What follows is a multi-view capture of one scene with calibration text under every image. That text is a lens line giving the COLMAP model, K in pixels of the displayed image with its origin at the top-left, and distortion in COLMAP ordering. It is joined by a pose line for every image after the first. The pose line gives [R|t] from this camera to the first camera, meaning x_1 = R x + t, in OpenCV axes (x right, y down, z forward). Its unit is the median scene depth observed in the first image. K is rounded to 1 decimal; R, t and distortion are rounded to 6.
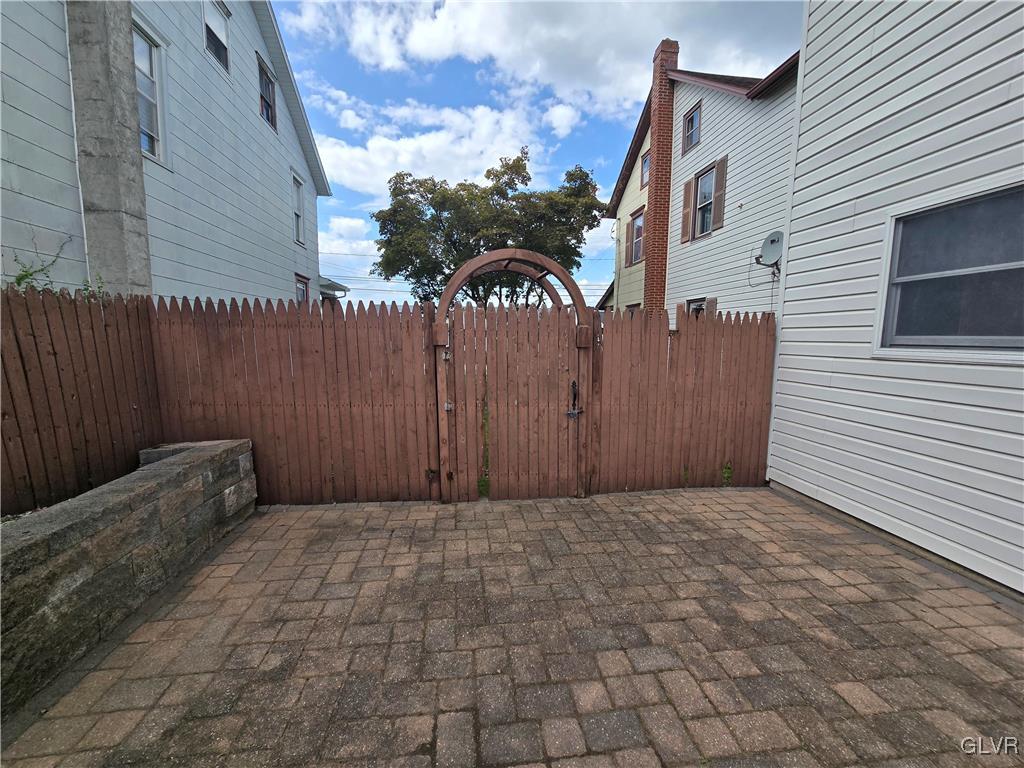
lens RADIAL K [[420.8, 0, 511.4], [0, 420.8, 386.3], [0, 0, 1]] dist [0.000868, 0.000182]
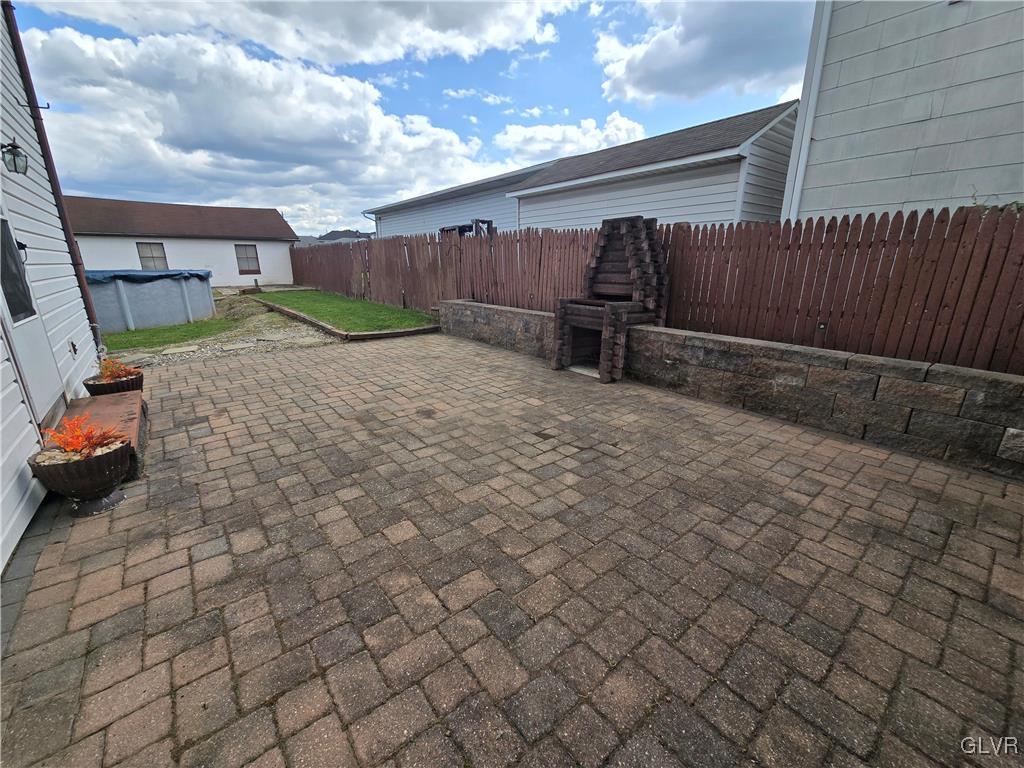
lens RADIAL K [[420.8, 0, 511.4], [0, 420.8, 386.3], [0, 0, 1]] dist [0.000868, 0.000182]
pose [[-0.851886, 0.139005, -0.504943, 0.440469], [-0.066880, 0.927367, 0.368126, -0.059257], [0.519439, 0.347372, -0.780715, 0.785335]]
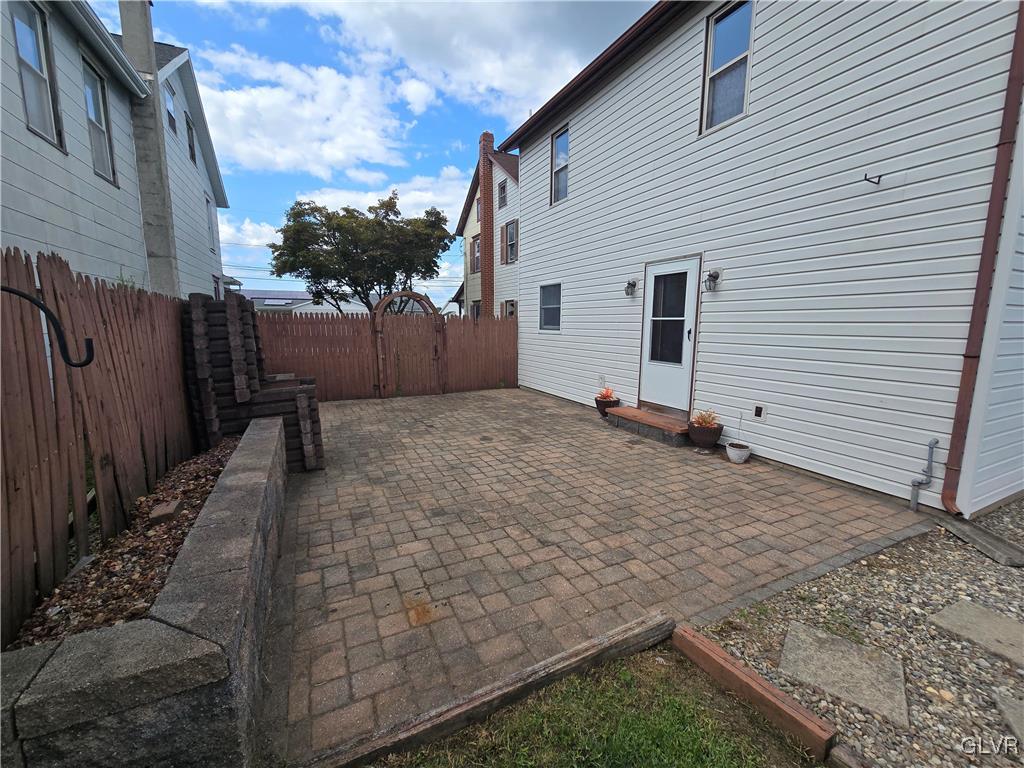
lens RADIAL K [[420.8, 0, 511.4], [0, 420.8, 386.3], [0, 0, 1]] dist [0.000868, 0.000182]
pose [[0.951345, -0.054927, 0.303191, -0.152351], [0.042619, 0.997982, 0.047071, 0.109108], [-0.305165, -0.031859, 0.951766, -1.220016]]
